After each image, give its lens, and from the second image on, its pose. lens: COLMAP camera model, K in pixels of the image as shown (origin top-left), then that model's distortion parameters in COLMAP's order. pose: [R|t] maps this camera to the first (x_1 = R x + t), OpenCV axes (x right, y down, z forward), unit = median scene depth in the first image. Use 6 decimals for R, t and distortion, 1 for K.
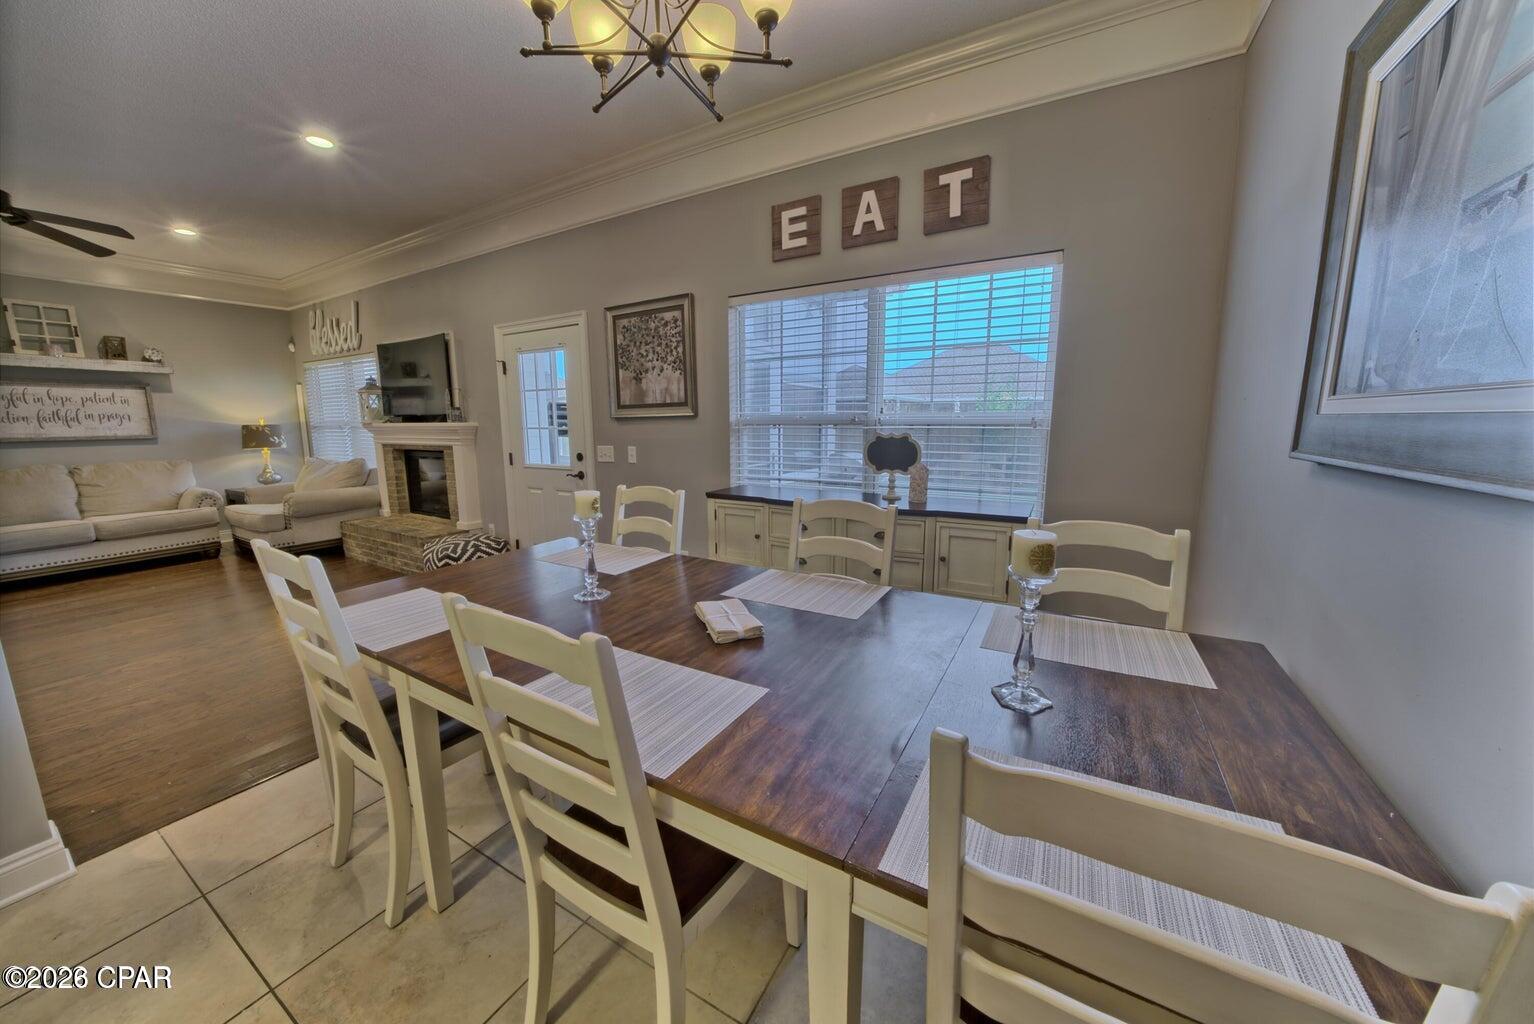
lens RADIAL K [[528.0, 0, 765.4], [0, 528.0, 505.4], [0, 0, 1]] dist [-0.022564, 0.000164]
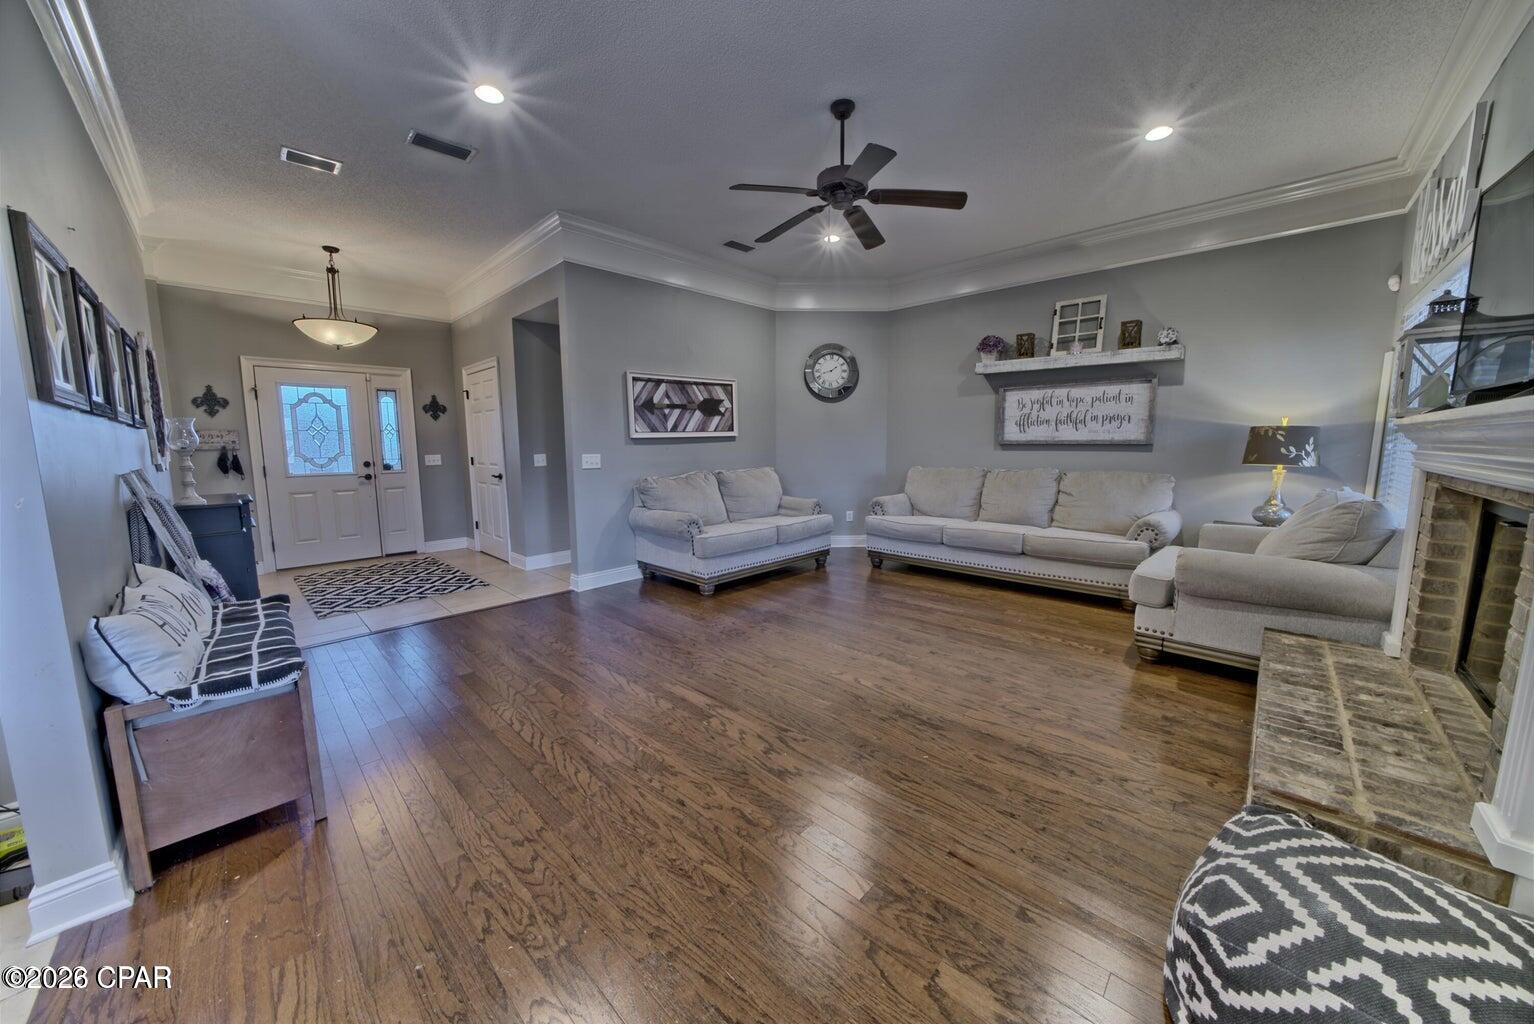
lens RADIAL K [[528.0, 0, 765.4], [0, 528.0, 505.4], [0, 0, 1]] dist [-0.022564, 0.000164]
pose [[-0.236700, 0.118412, -0.964340, -0.281599], [-0.148193, 0.976532, 0.156283, -0.081439], [0.960215, 0.179901, -0.213597, 0.652952]]
